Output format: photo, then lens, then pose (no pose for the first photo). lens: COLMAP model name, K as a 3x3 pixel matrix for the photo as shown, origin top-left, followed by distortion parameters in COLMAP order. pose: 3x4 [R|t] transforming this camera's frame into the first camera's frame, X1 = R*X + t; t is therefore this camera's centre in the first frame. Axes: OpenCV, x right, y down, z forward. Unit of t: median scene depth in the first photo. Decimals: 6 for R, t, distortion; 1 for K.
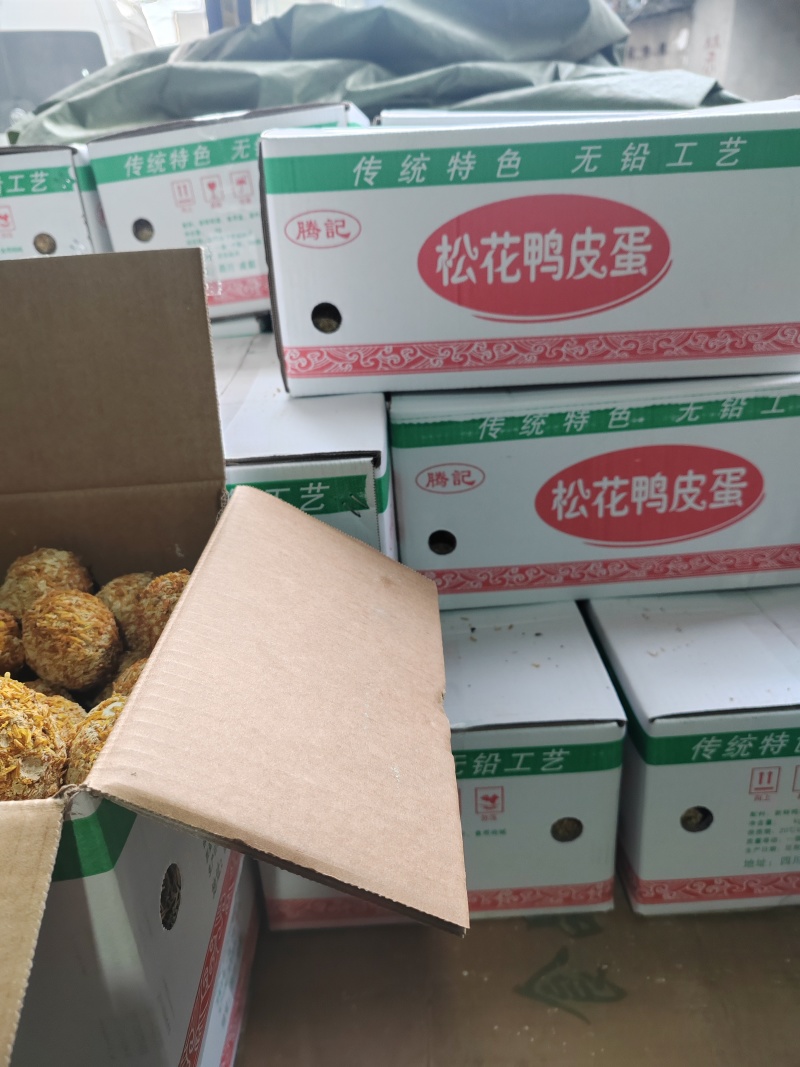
lens RADIAL K [[821.7, 0, 402.3], [0, 821.7, 525.9], [0, 0, 1]] dist [-0.013887, 0.014857]
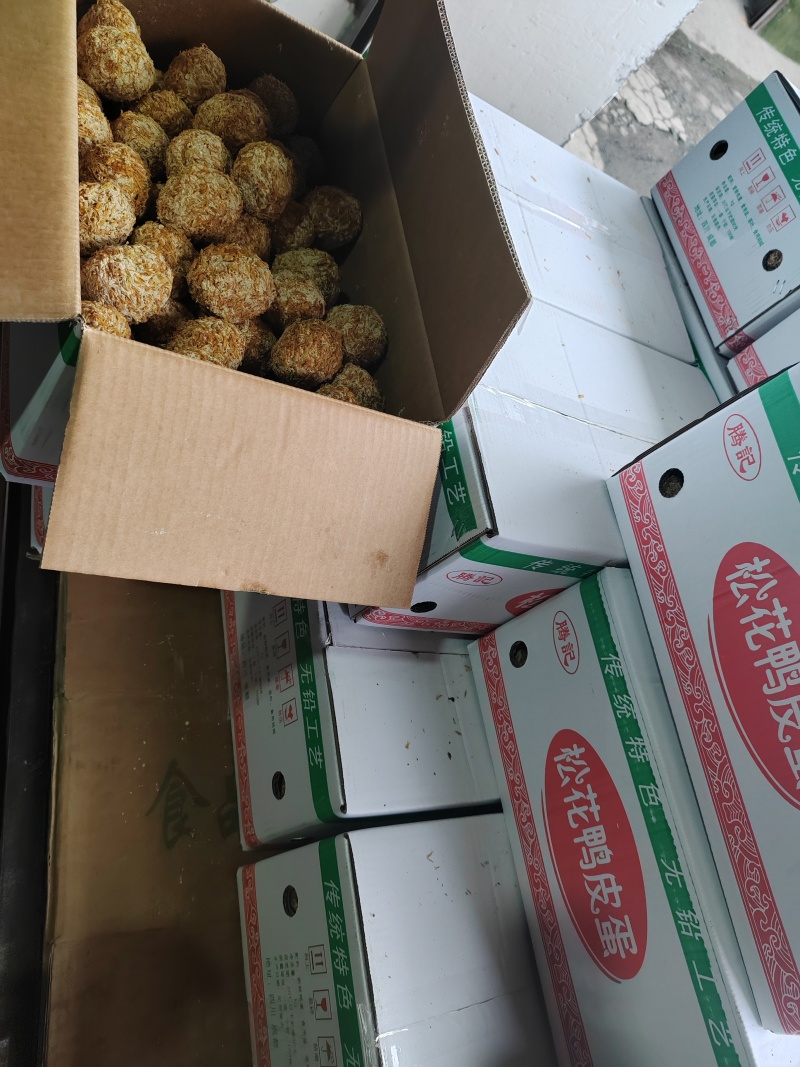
lens RADIAL K [[821.7, 0, 400.3], [0, 821.7, 528.9], [0, 0, 1]] dist [-0.013887, 0.014857]
pose [[0.114999, 0.918135, -0.379215, 0.313049], [-0.868932, 0.277971, 0.409500, -0.359631], [0.481387, 0.282420, 0.829763, -0.015766]]
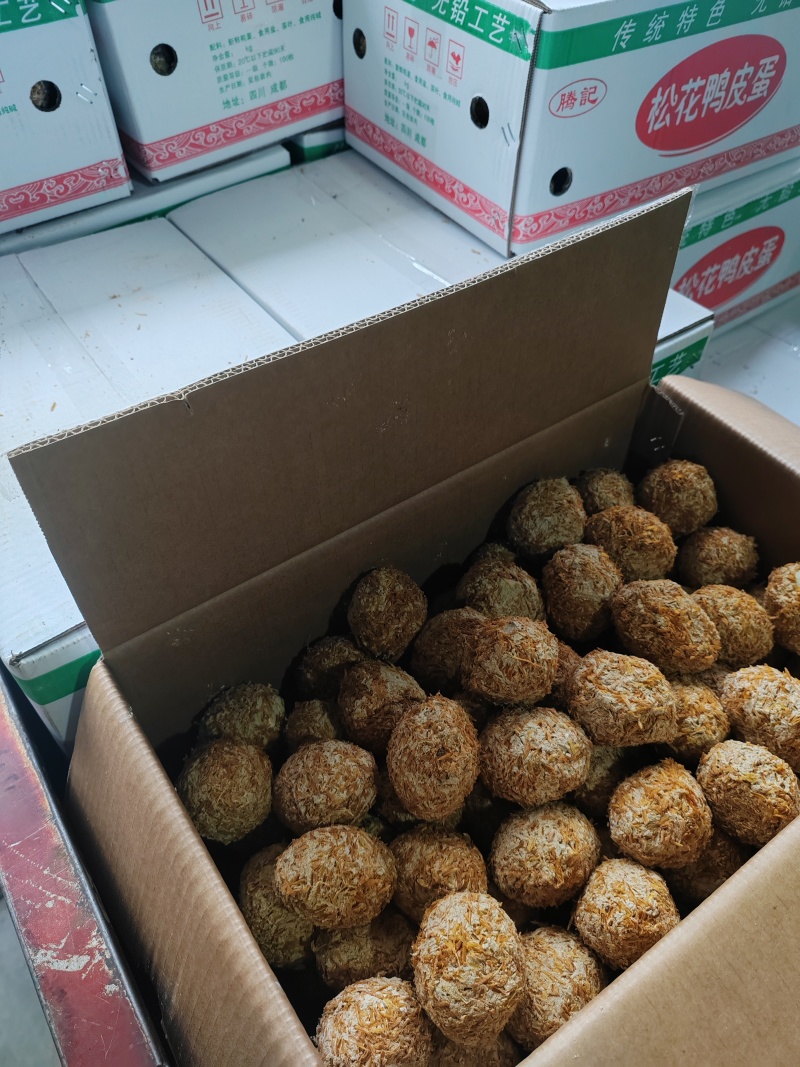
lens RADIAL K [[821.7, 0, 394.4], [0, 821.7, 535.6], [0, 0, 1]] dist [-0.013887, 0.014857]
pose [[0.827749, -0.374800, 0.417561, -0.876128], [0.185799, 0.885289, 0.426311, -0.335995], [-0.529443, -0.275296, 0.802435, 0.131195]]
